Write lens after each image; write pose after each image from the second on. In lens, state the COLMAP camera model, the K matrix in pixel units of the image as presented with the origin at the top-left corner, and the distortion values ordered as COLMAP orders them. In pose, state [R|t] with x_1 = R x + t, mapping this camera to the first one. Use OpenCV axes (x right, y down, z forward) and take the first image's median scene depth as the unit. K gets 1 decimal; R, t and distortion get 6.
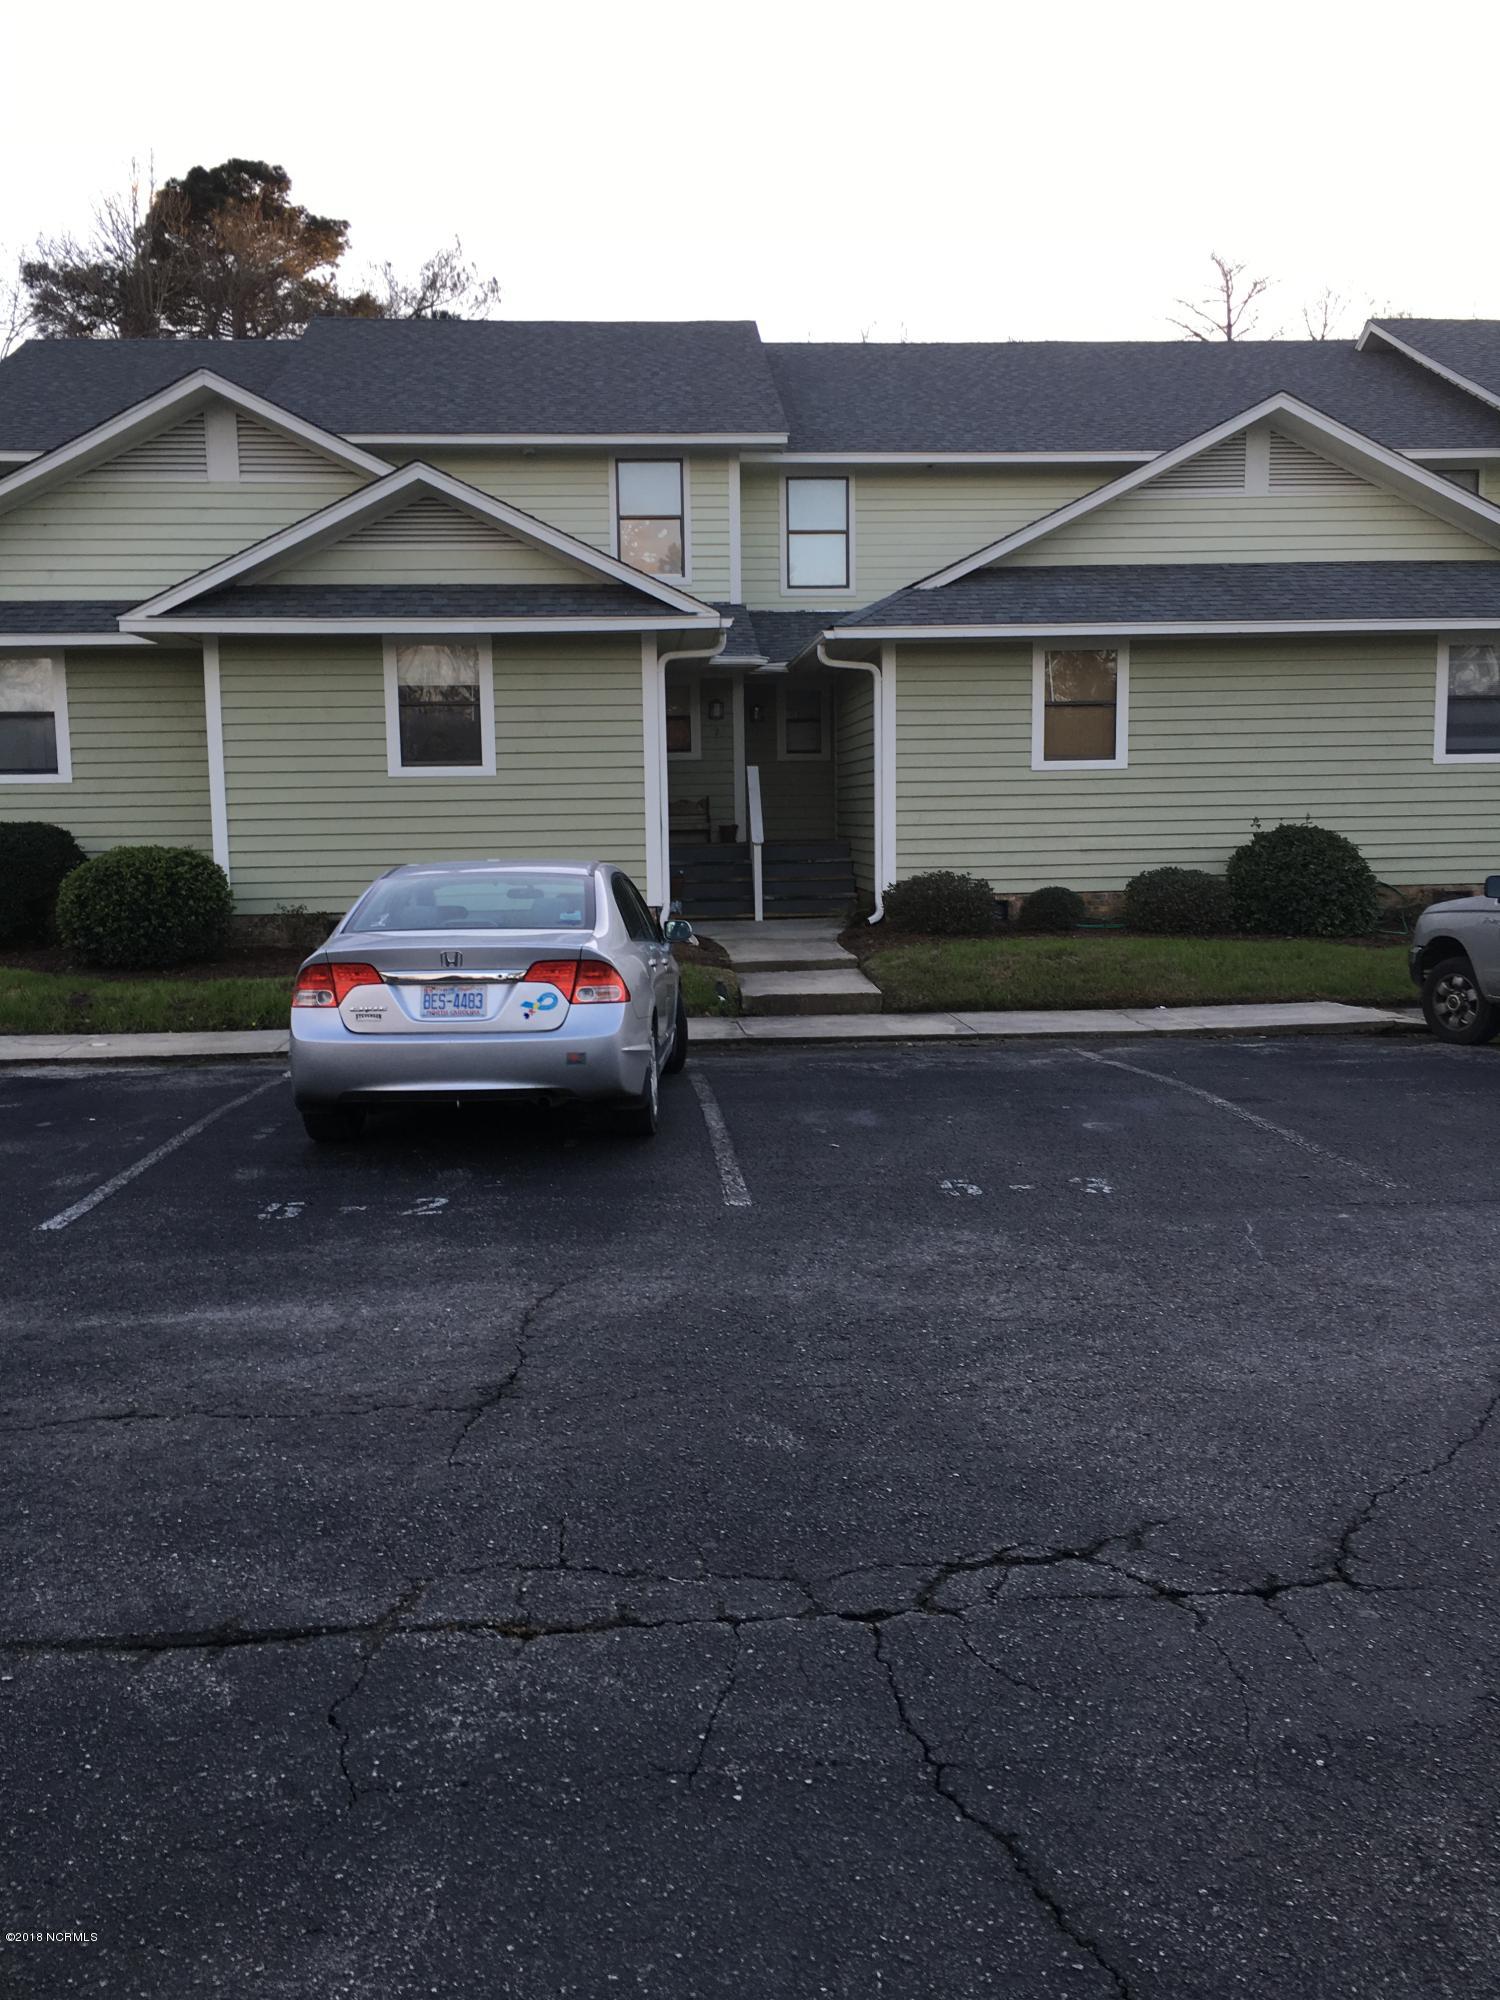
lens RADIAL K [[1697.1, 0, 761.0], [0, 1697.1, 994.7], [0, 0, 1]] dist [0.082123, -0.096686]
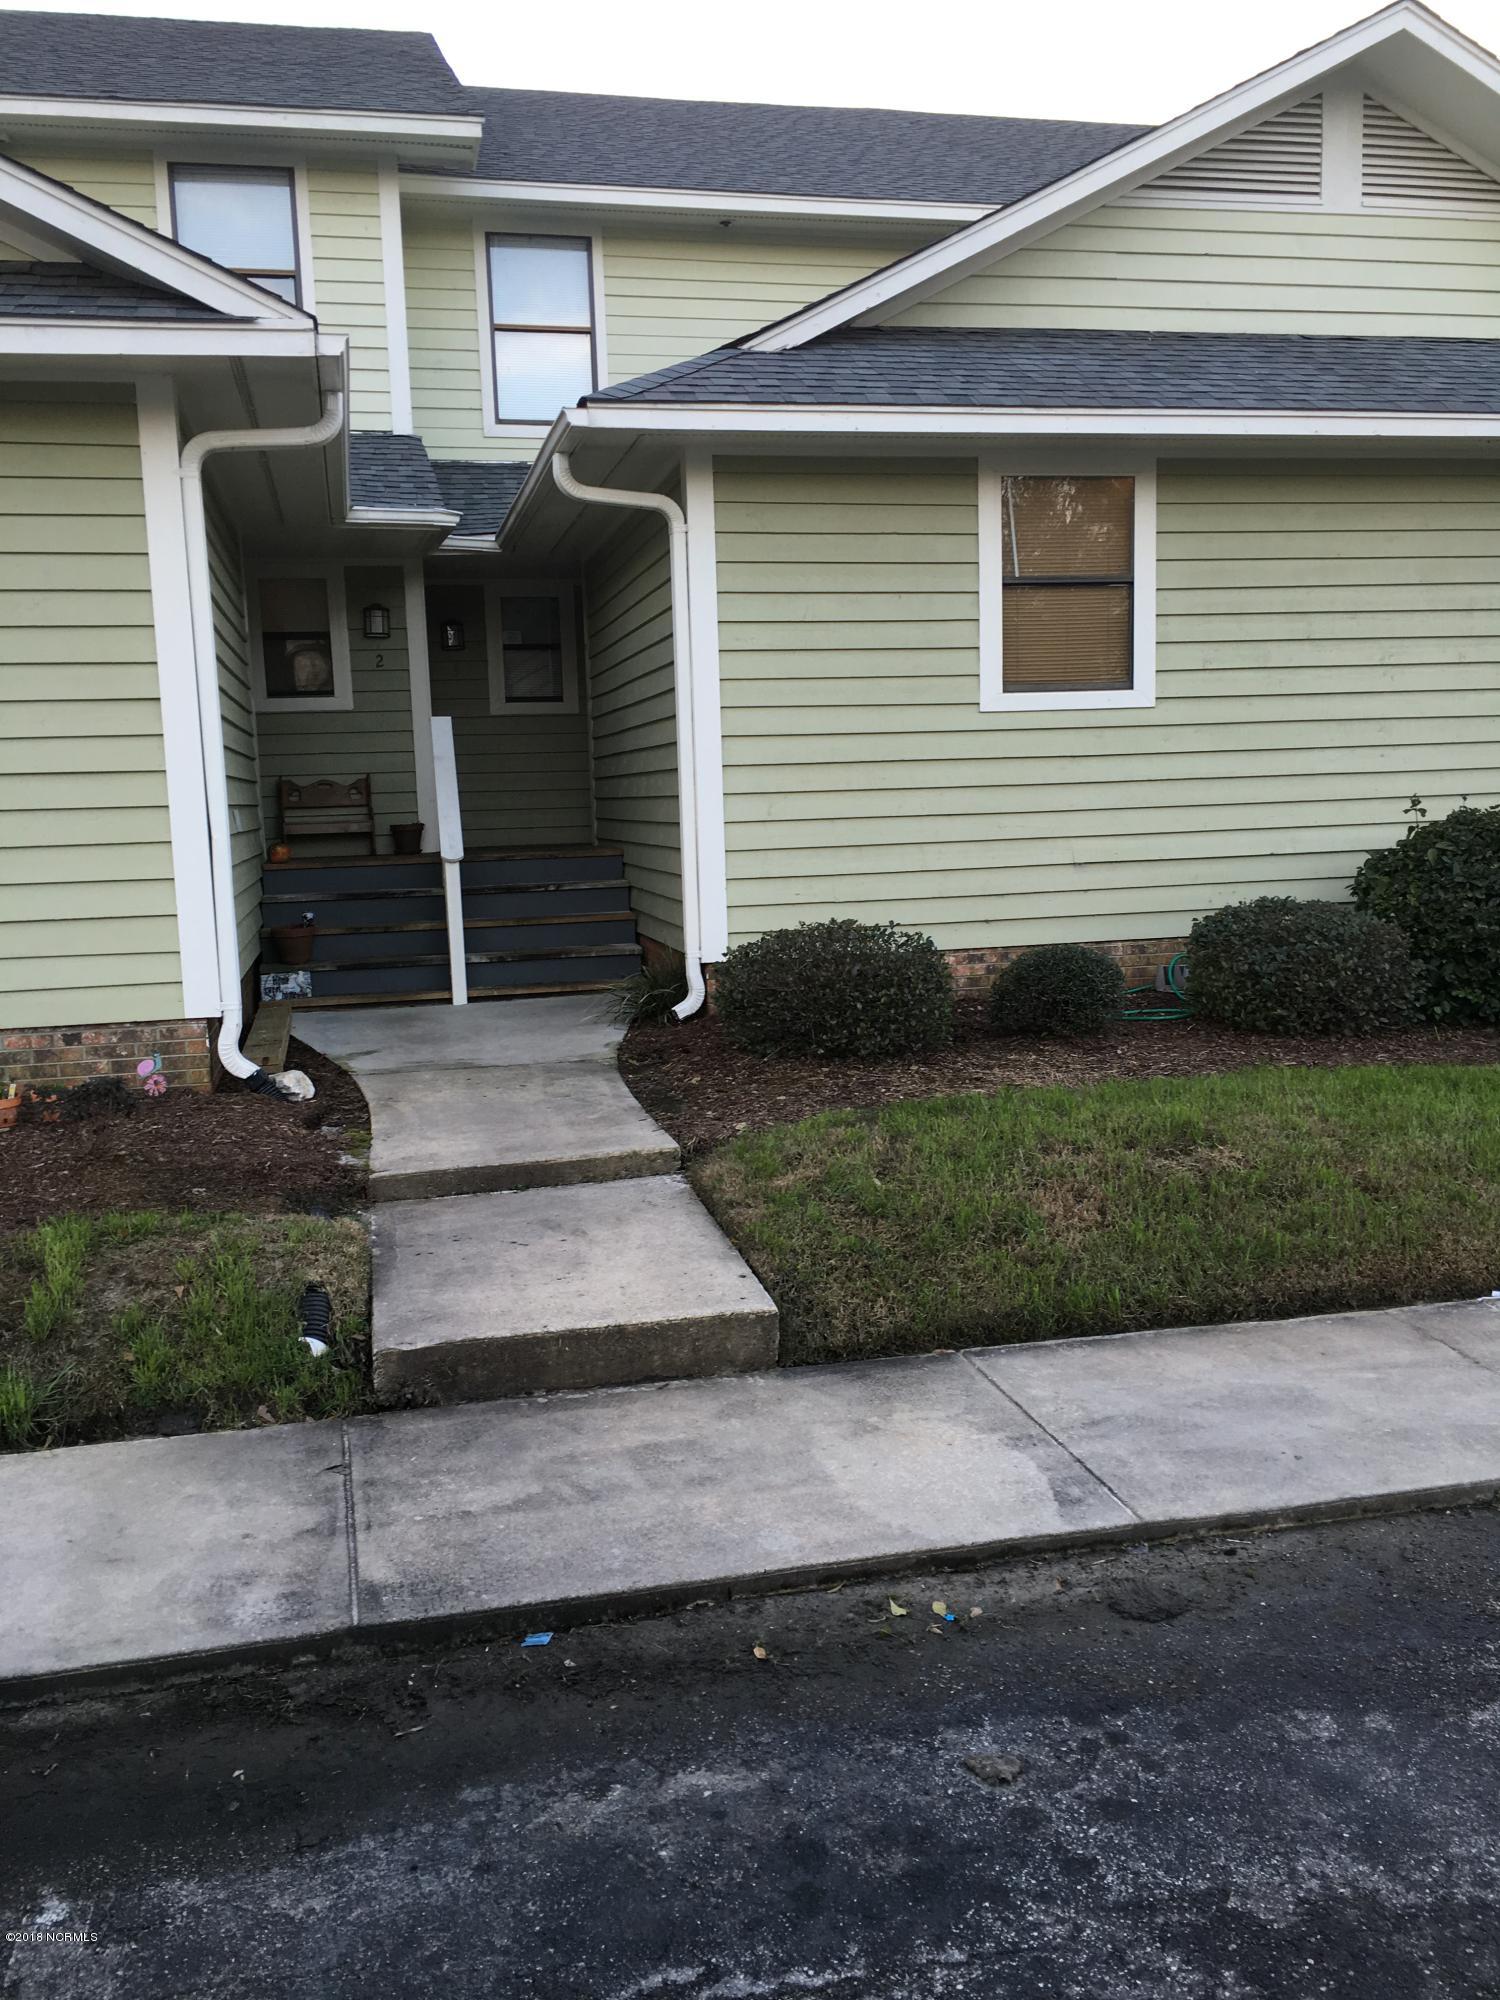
lens RADIAL K [[1697.1, 0, 761.0], [0, 1697.1, 994.7], [0, 0, 1]] dist [0.082123, -0.096686]
pose [[0.987955, -0.034895, 0.150754, 0.012712], [0.033562, 0.999372, 0.011380, -0.054189], [-0.151056, -0.006184, 0.988506, 0.500098]]
